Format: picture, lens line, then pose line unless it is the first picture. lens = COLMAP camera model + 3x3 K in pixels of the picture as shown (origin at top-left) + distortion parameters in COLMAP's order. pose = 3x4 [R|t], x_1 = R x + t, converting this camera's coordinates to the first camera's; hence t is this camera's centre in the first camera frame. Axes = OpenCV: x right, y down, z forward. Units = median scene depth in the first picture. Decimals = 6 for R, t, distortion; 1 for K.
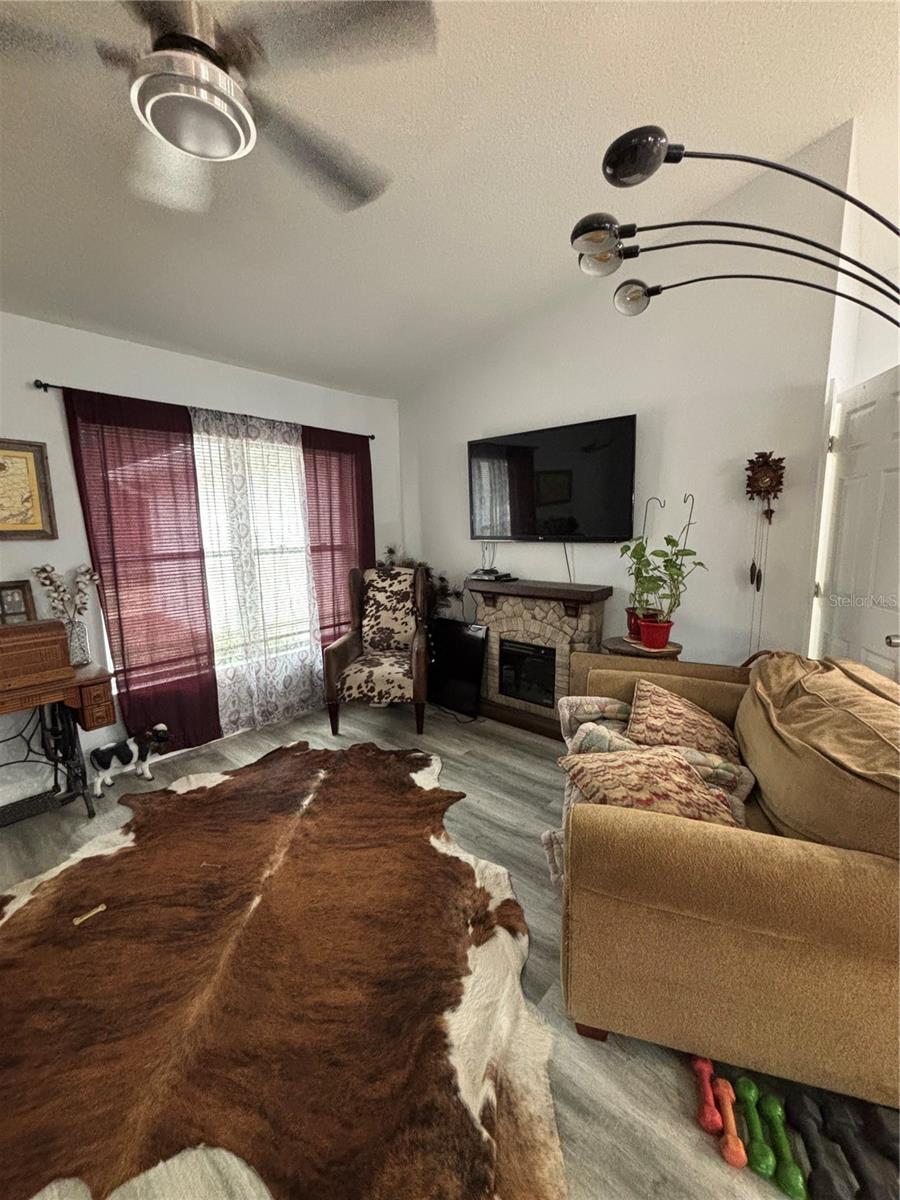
lens RADIAL K [[480.1, 0, 444.9], [0, 480.1, 584.4], [0, 0, 1]] dist [-0.001267, -0.001095]
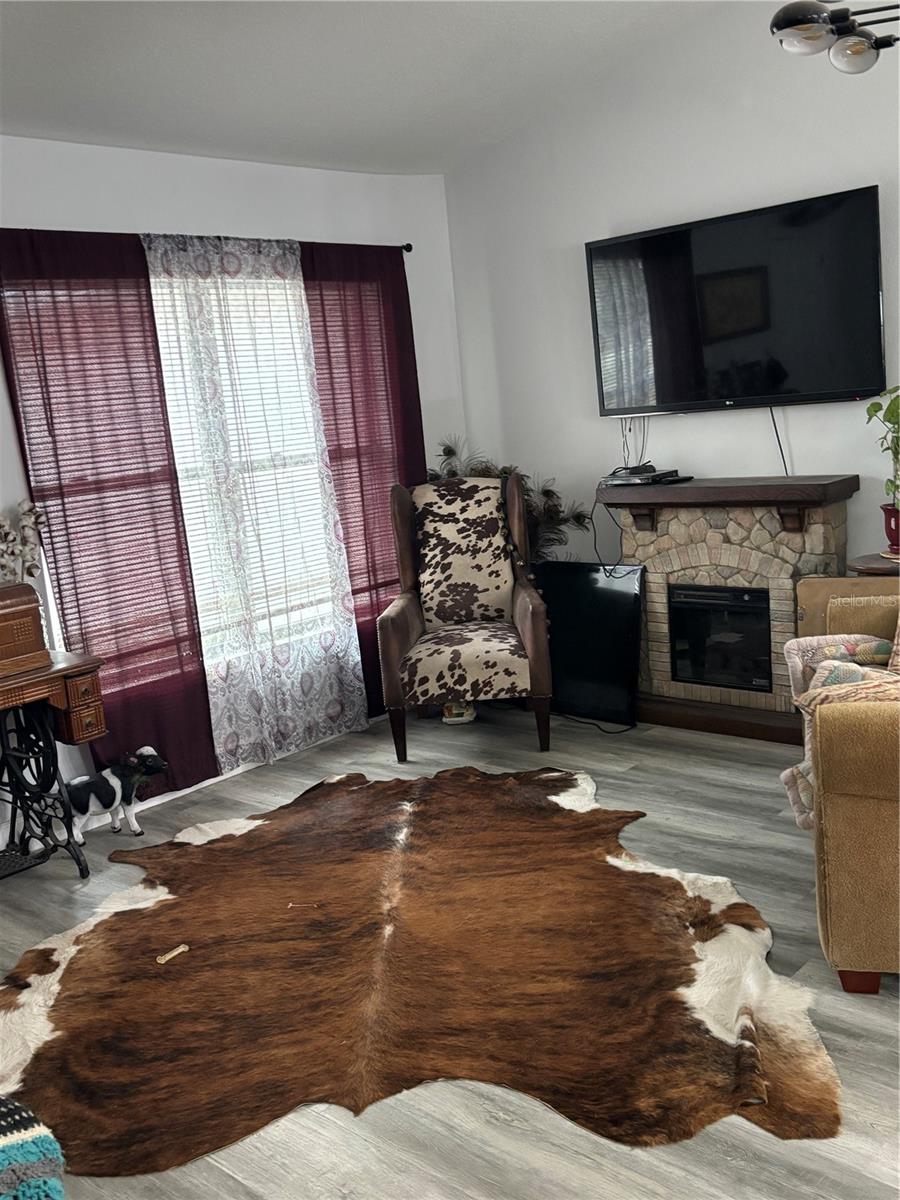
lens RADIAL K [[1132.5, 0, 426.5], [0, 1132.5, 570.2], [0, 0, 1]] dist [0.025069, 0.000000]
pose [[0.996361, -0.074533, -0.041346, -0.134962], [0.075615, 0.996817, 0.025265, 0.046455], [0.039331, -0.028299, 0.998825, -0.430055]]
